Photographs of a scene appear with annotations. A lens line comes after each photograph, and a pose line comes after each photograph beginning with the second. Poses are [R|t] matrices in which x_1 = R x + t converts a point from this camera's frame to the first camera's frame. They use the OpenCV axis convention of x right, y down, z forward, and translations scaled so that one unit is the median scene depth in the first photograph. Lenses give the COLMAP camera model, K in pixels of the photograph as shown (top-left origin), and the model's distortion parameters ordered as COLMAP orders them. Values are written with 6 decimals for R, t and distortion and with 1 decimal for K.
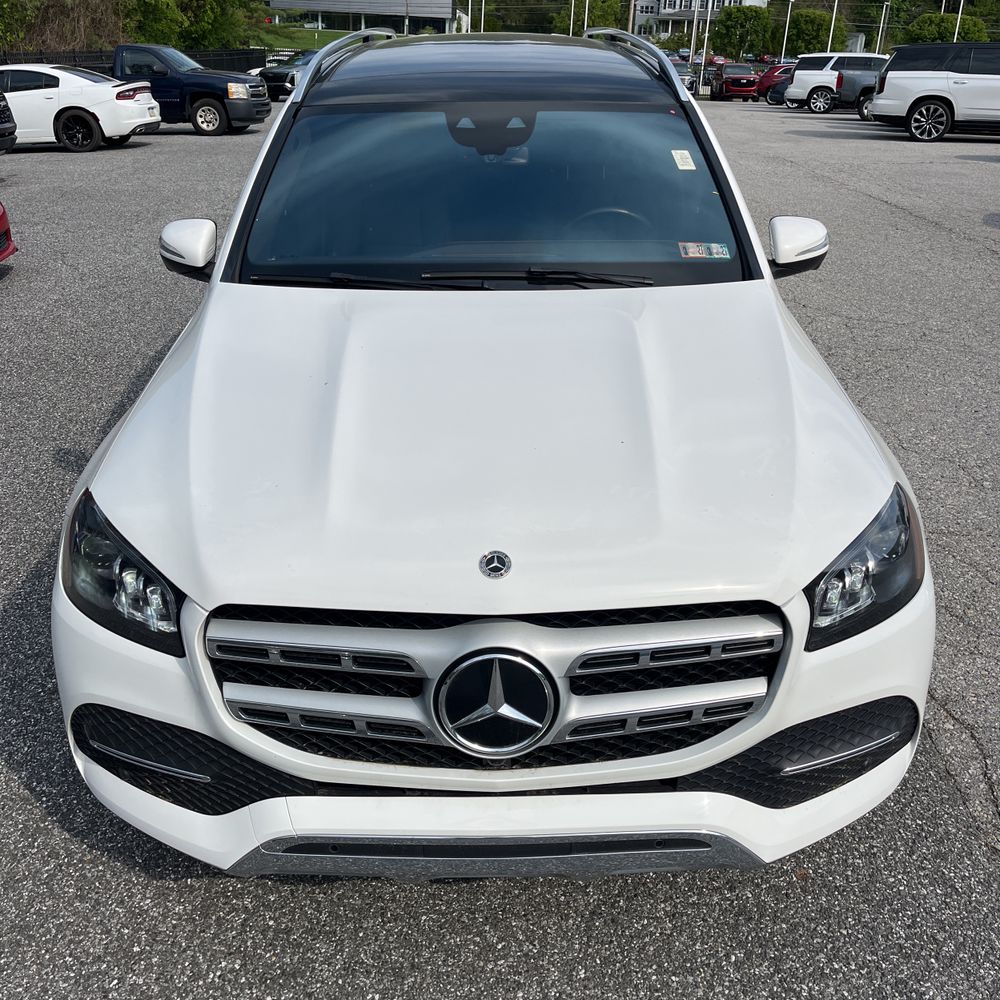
lens RADIAL K [[1012.6, 0, 497.2], [0, 1012.6, 482.7], [0, 0, 1]] dist [0.018482, 0.000000]
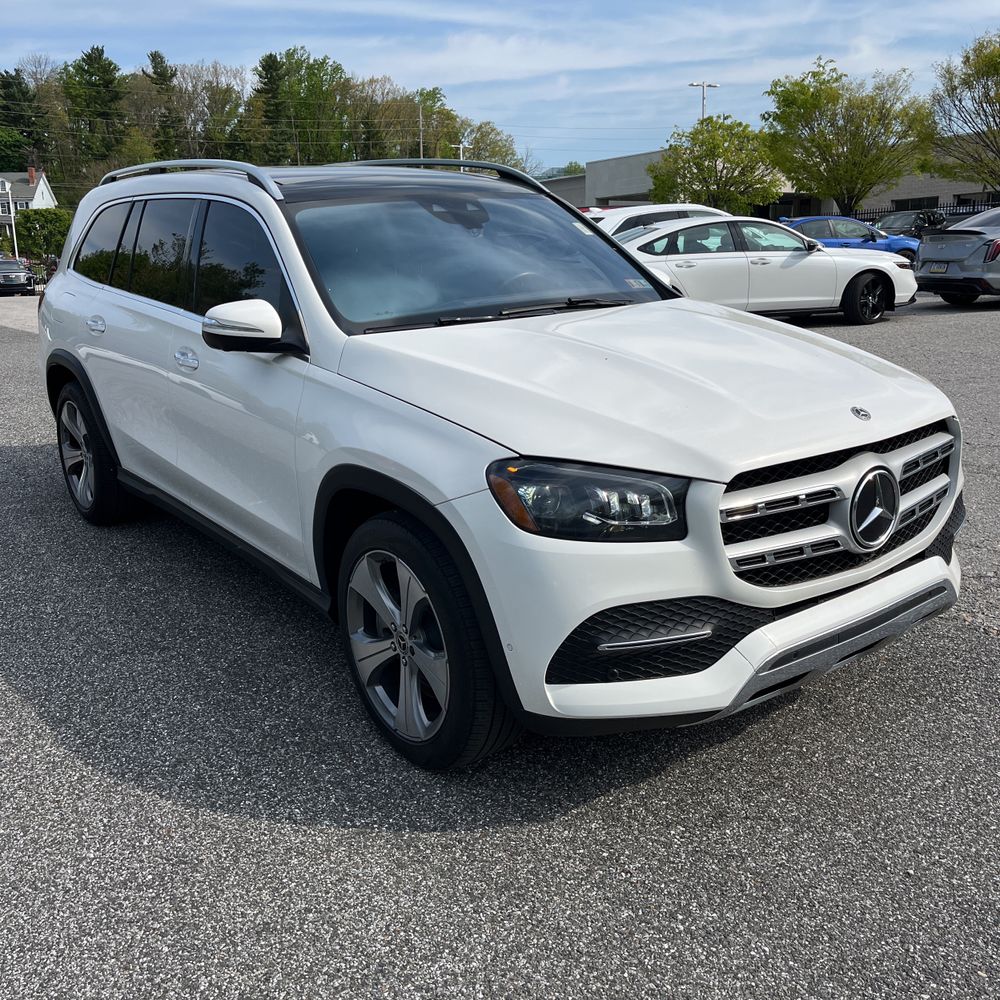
lens RADIAL K [[1012.6, 0, 493.9], [0, 1012.6, 495.1], [0, 0, 1]] dist [0.018482, 0.000000]
pose [[0.805022, -0.187563, 0.562815, -0.994708], [0.276345, 0.958049, -0.075992, 0.121451], [-0.524951, 0.216707, 0.823082, 0.042563]]
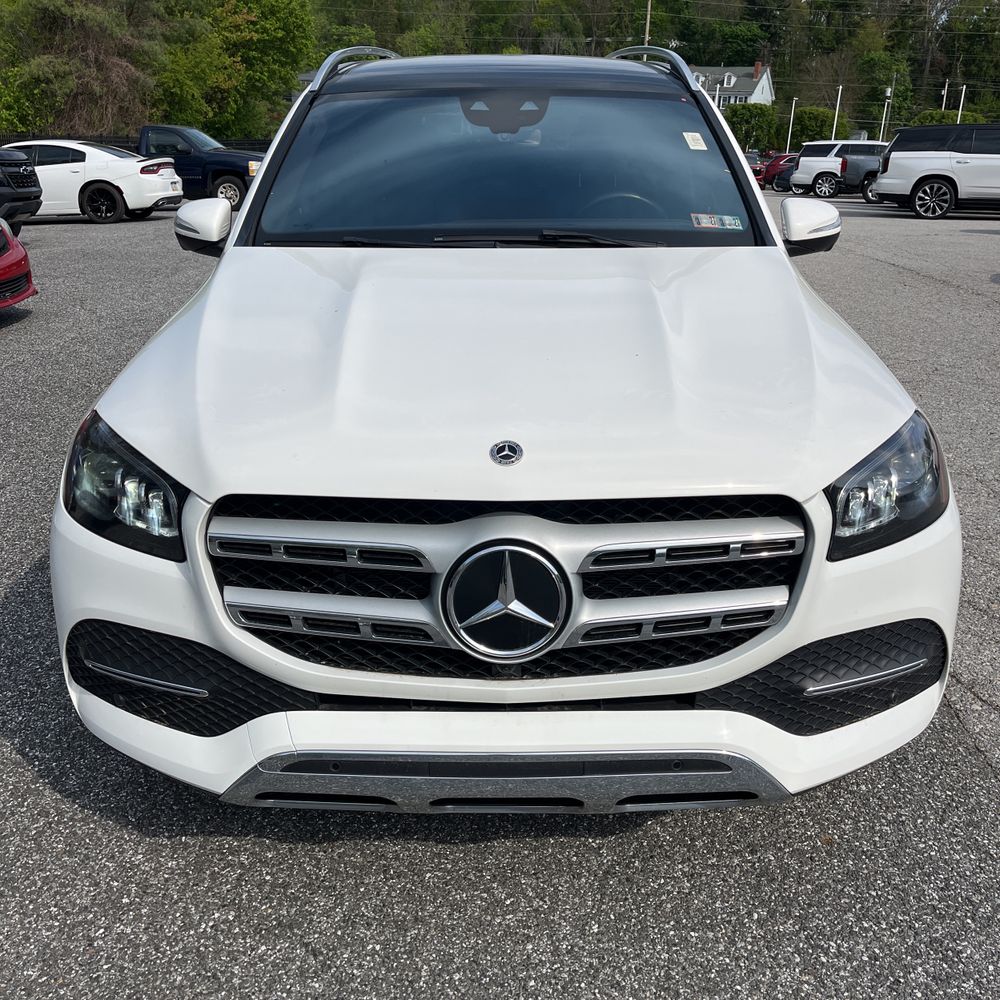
lens RADIAL K [[1012.6, 0, 498.1], [0, 1012.6, 484.3], [0, 0, 1]] dist [0.018482, 0.000000]
pose [[0.999932, 0.006277, -0.009867, -0.000088], [-0.007050, 0.996741, -0.080358, 0.141536], [0.009331, 0.080422, 0.996717, 0.025774]]
